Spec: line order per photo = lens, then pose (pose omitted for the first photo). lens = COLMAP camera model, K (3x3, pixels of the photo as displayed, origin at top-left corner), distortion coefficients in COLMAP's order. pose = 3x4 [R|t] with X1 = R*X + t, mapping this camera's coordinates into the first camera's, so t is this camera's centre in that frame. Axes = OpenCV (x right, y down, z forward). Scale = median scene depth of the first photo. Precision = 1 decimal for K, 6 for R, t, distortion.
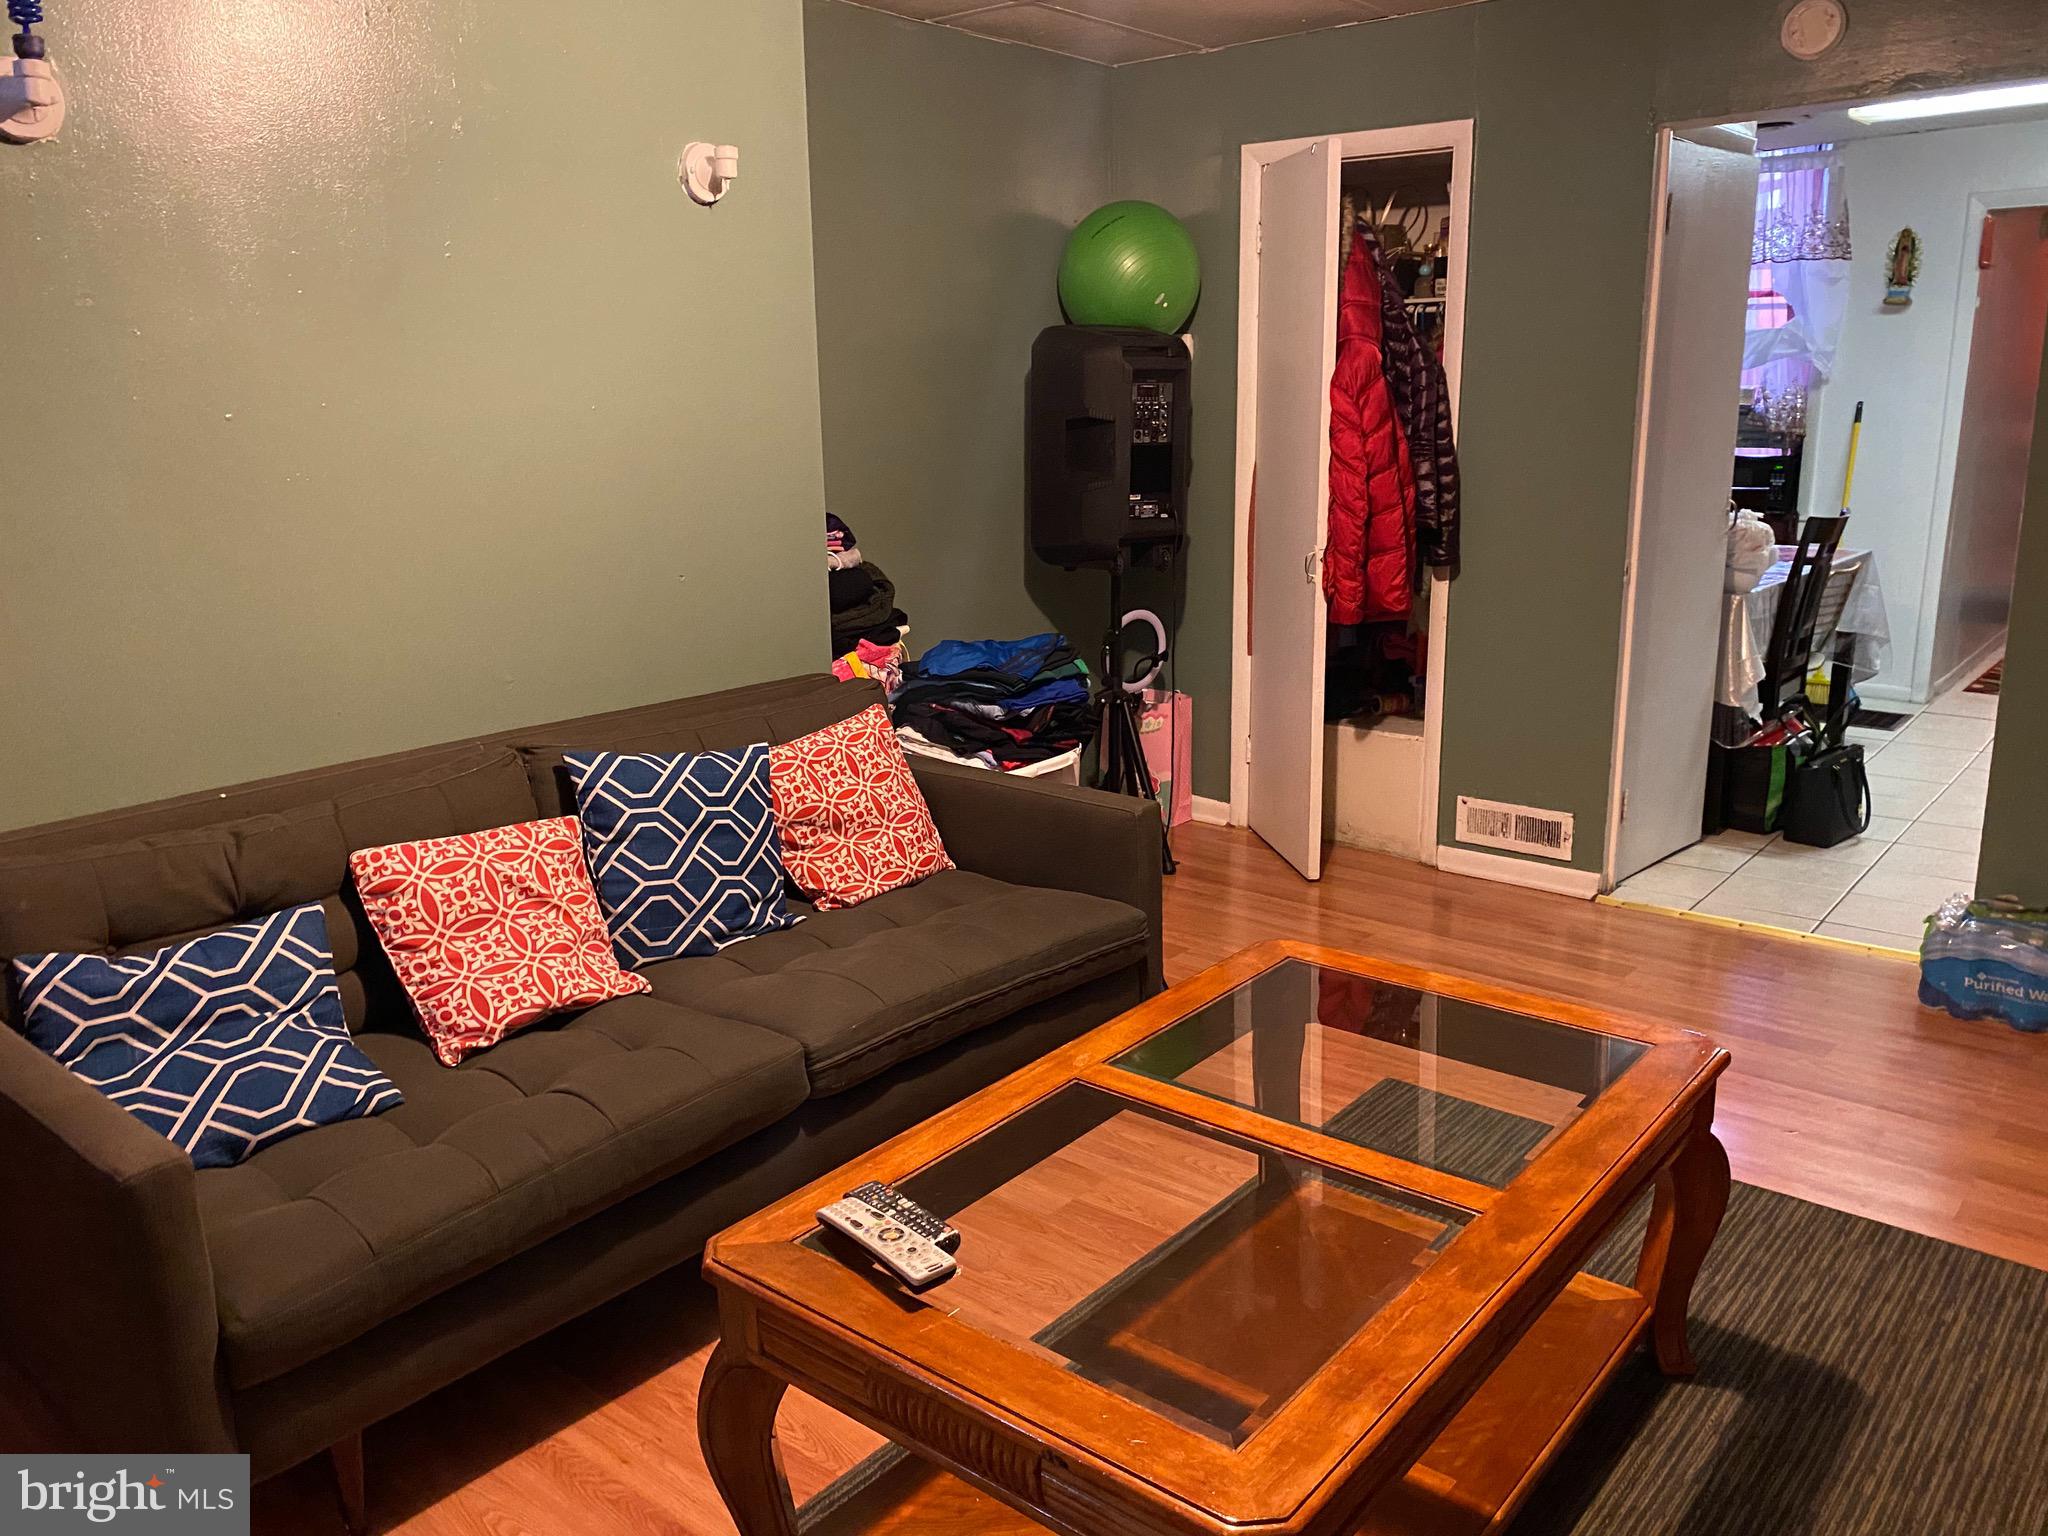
lens RADIAL K [[1545.4, 0, 1012.9], [0, 1545.4, 765.1], [0, 0, 1]] dist [0.025793, -0.044788]
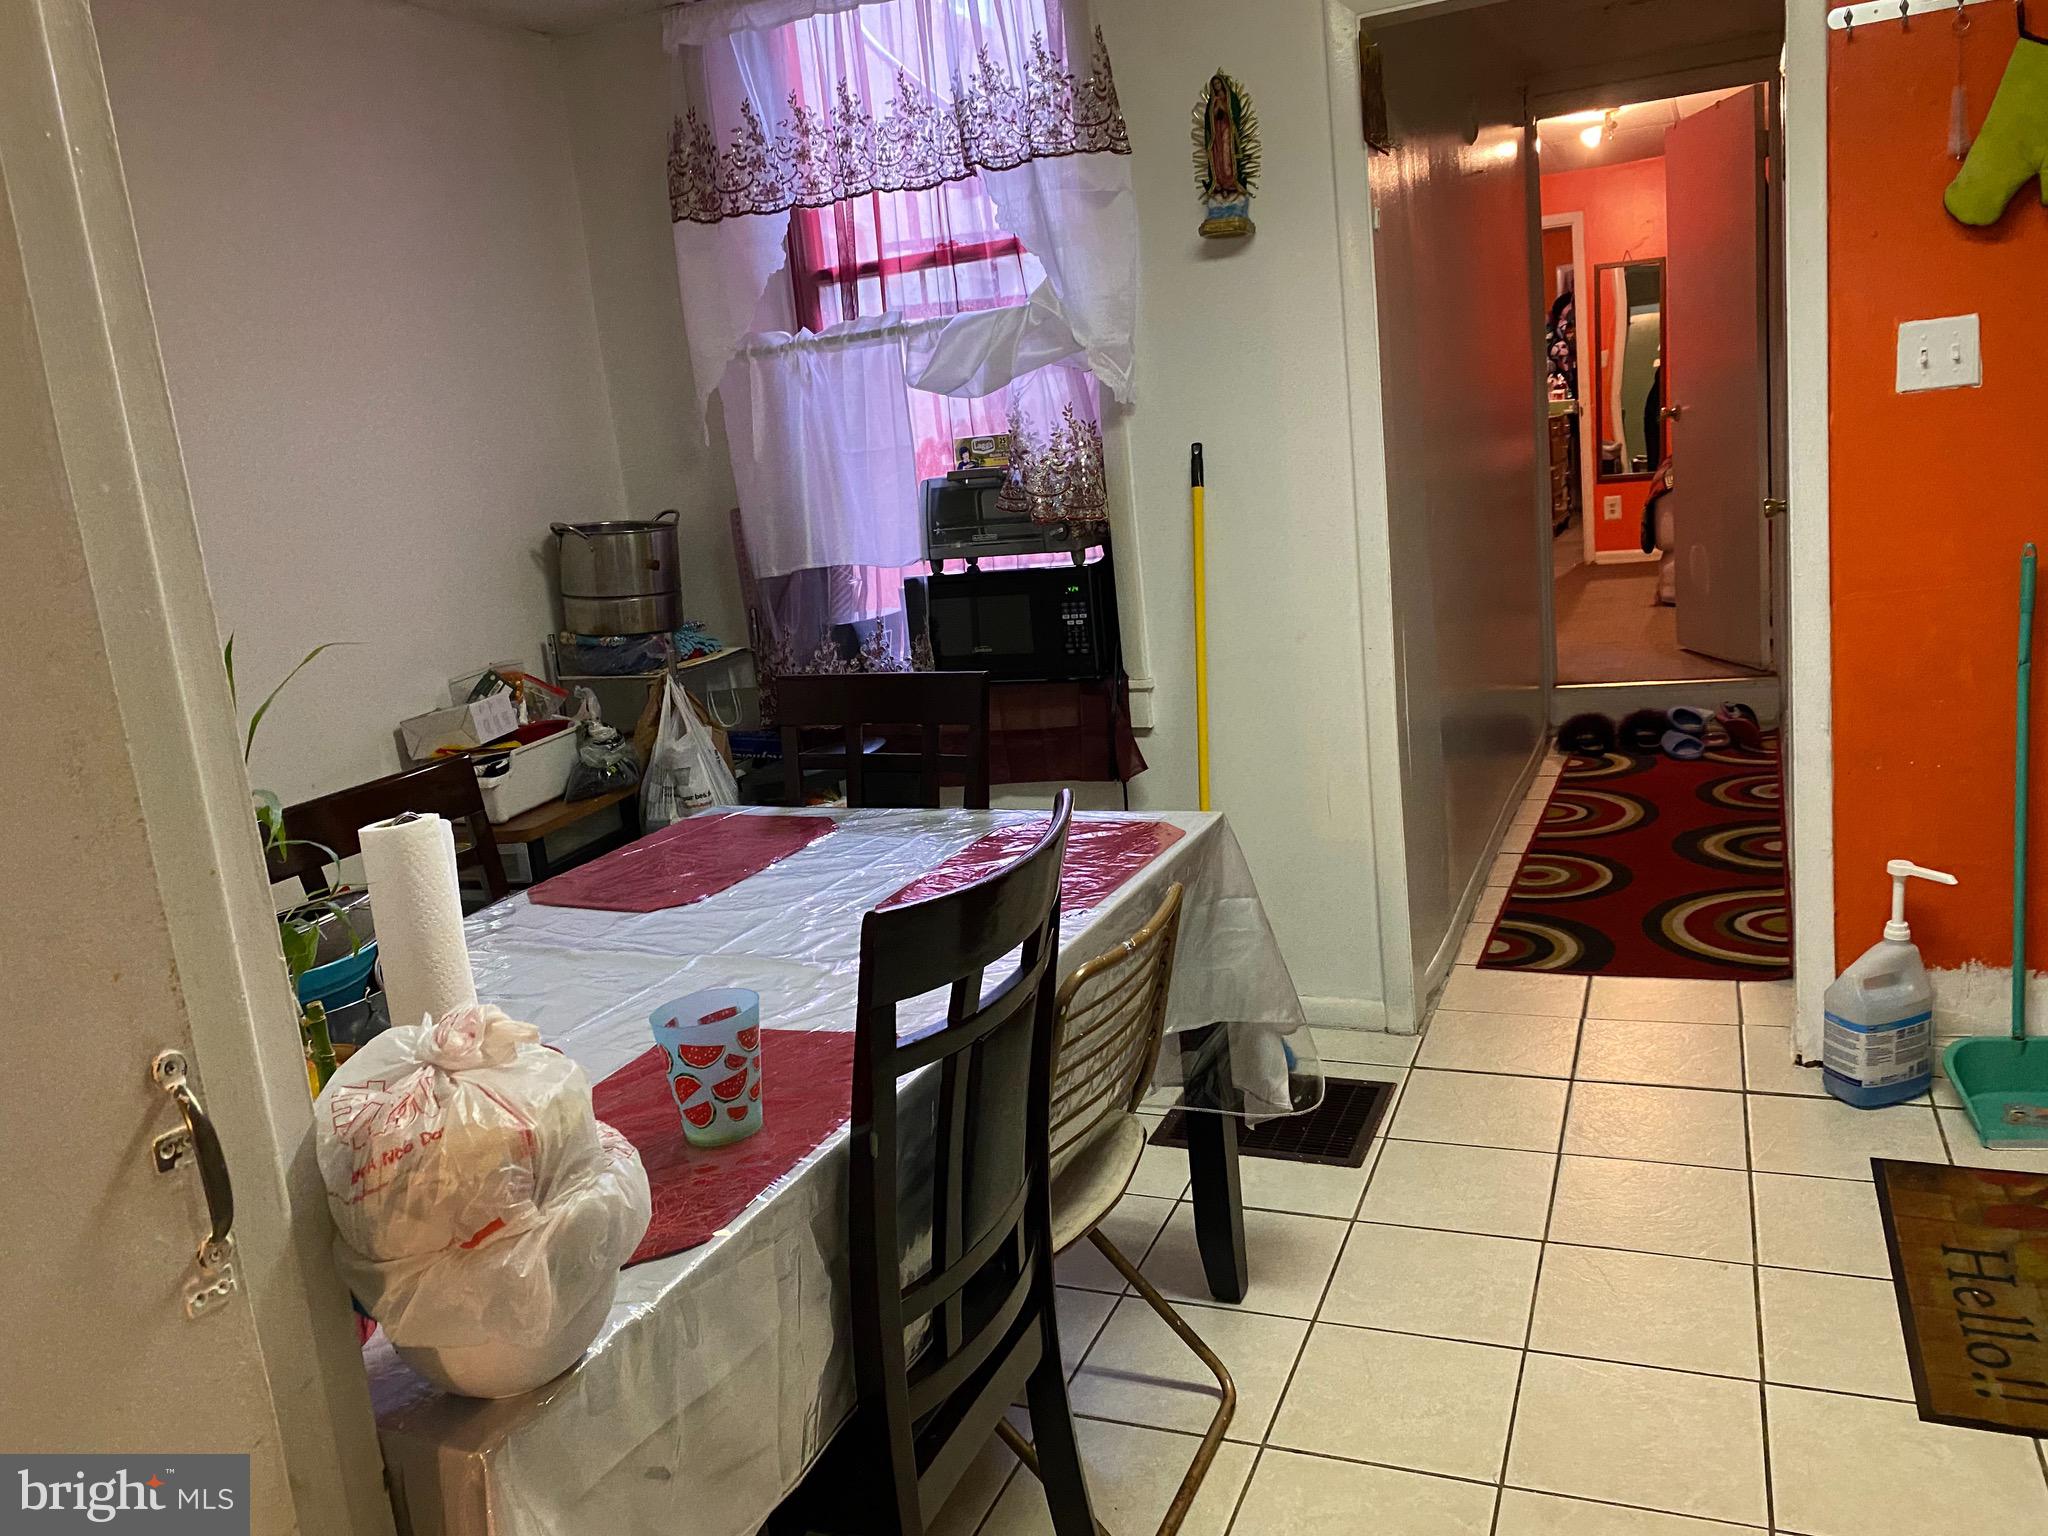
lens RADIAL K [[1545.4, 0, 1026.5], [0, 1545.4, 763.0], [0, 0, 1]] dist [0.025793, -0.044788]
pose [[0.953495, -0.134777, 0.269596, 0.356058], [0.150380, 0.987898, -0.037983, -0.126851], [-0.261214, 0.076758, 0.962224, 0.562937]]
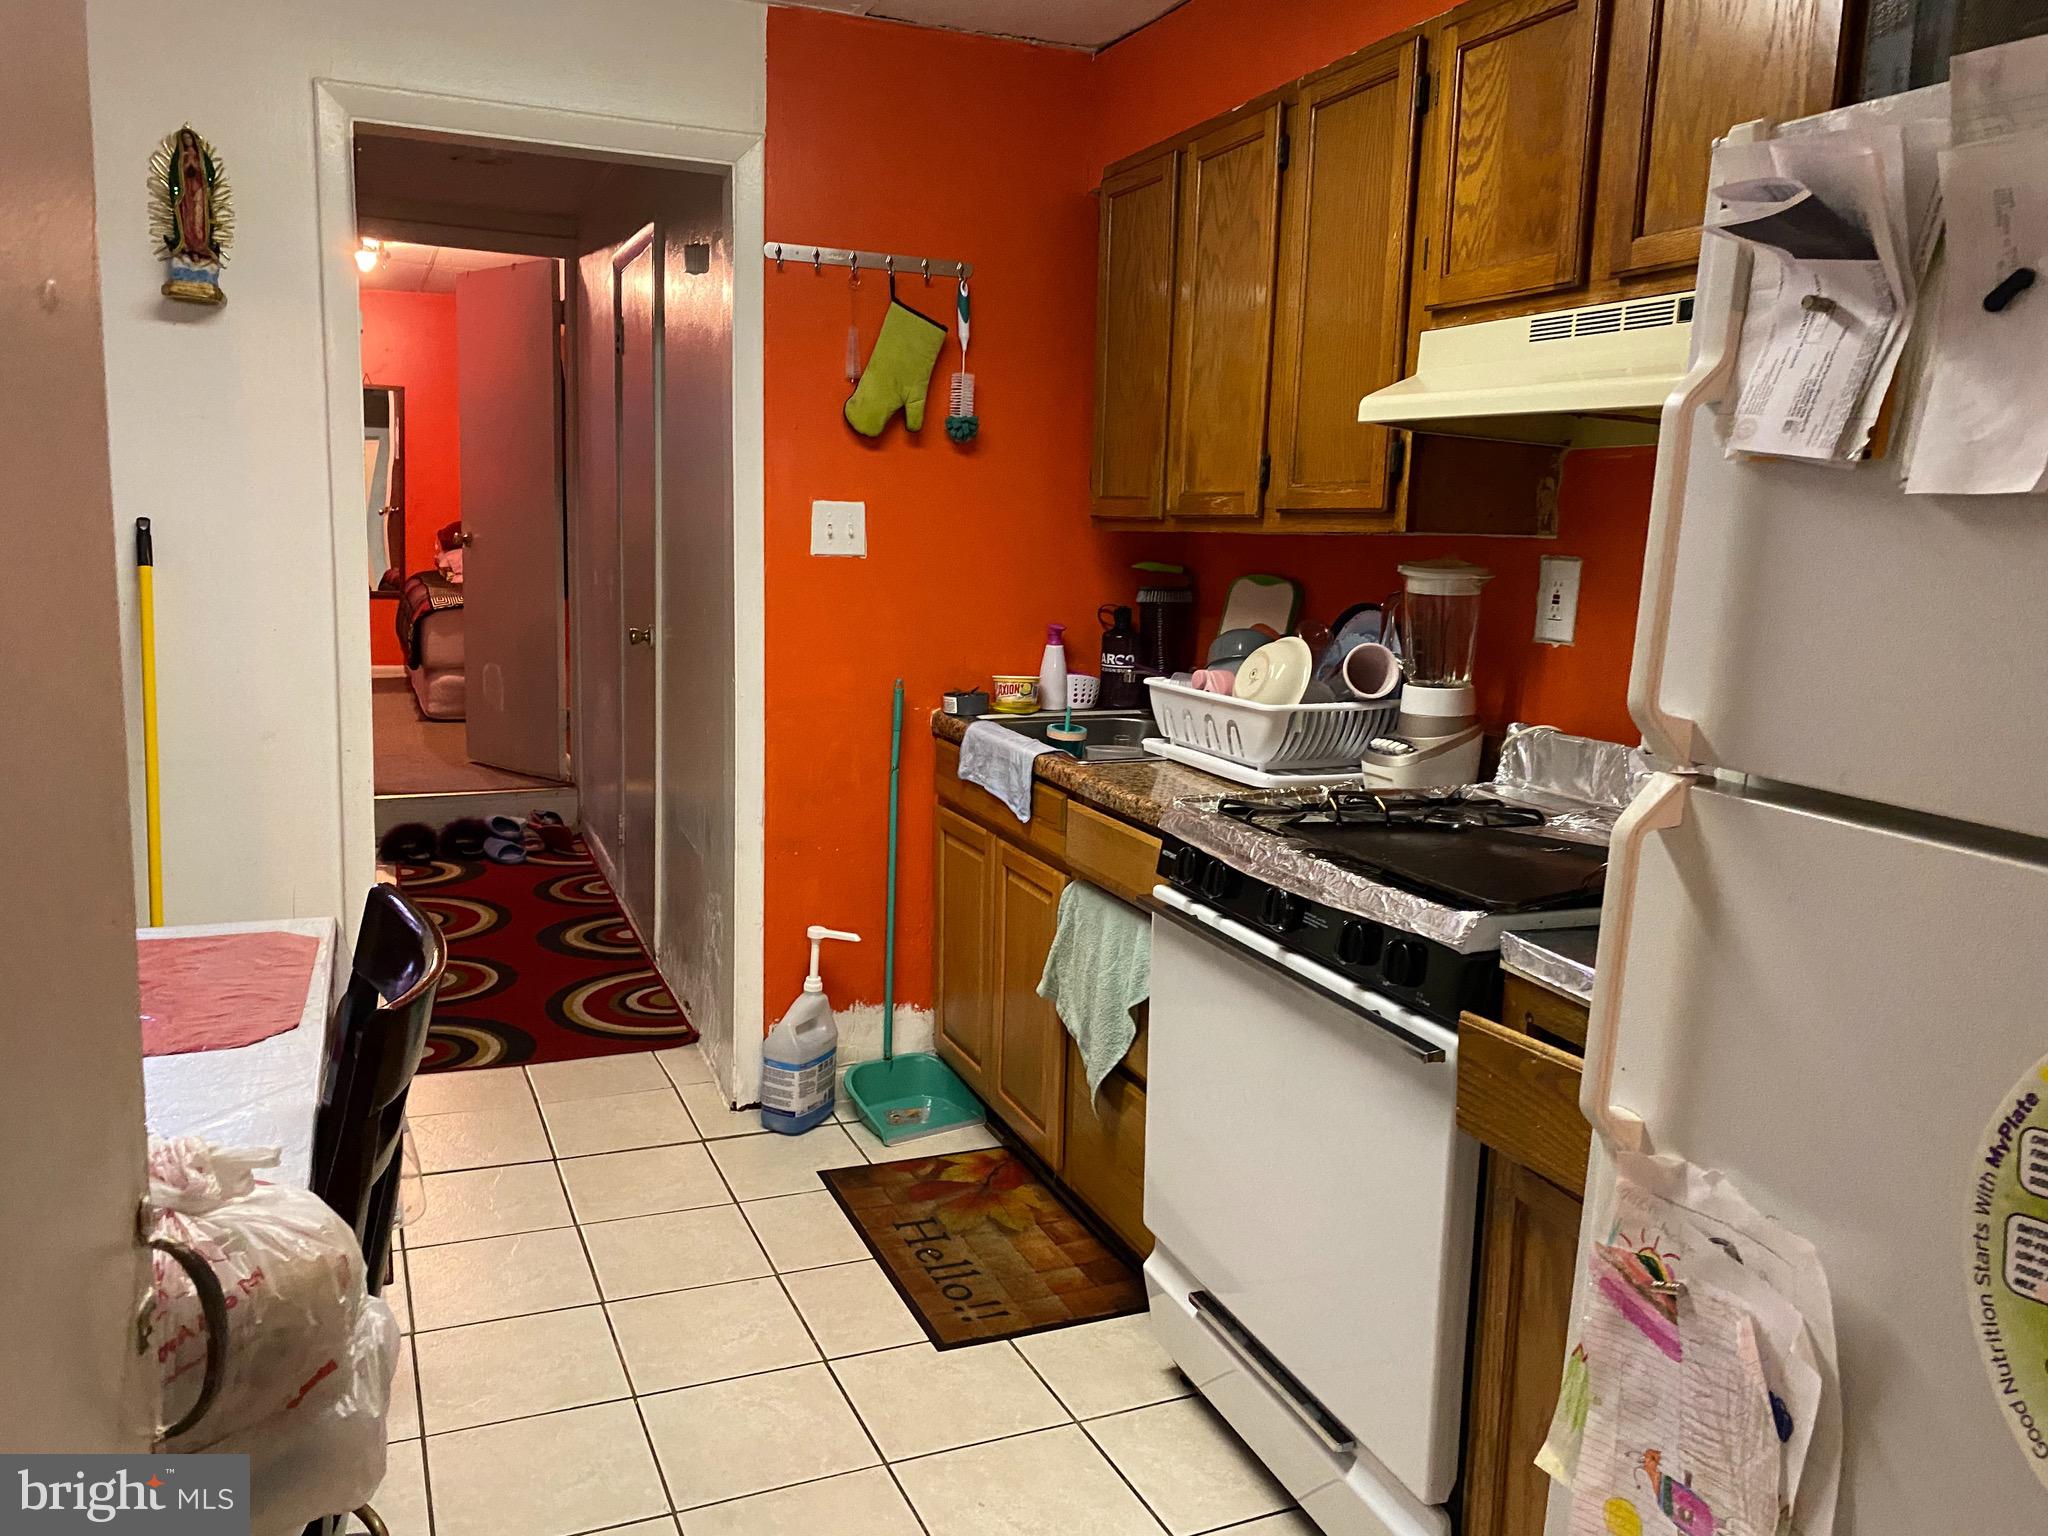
lens RADIAL K [[1545.4, 0, 1023.9], [0, 1545.4, 769.5], [0, 0, 1]] dist [0.025793, -0.044788]
pose [[0.428032, -0.108043, 0.897282, 0.259420], [0.174526, 0.984022, 0.035234, -0.139414], [-0.886752, 0.141518, 0.440049, 0.608839]]
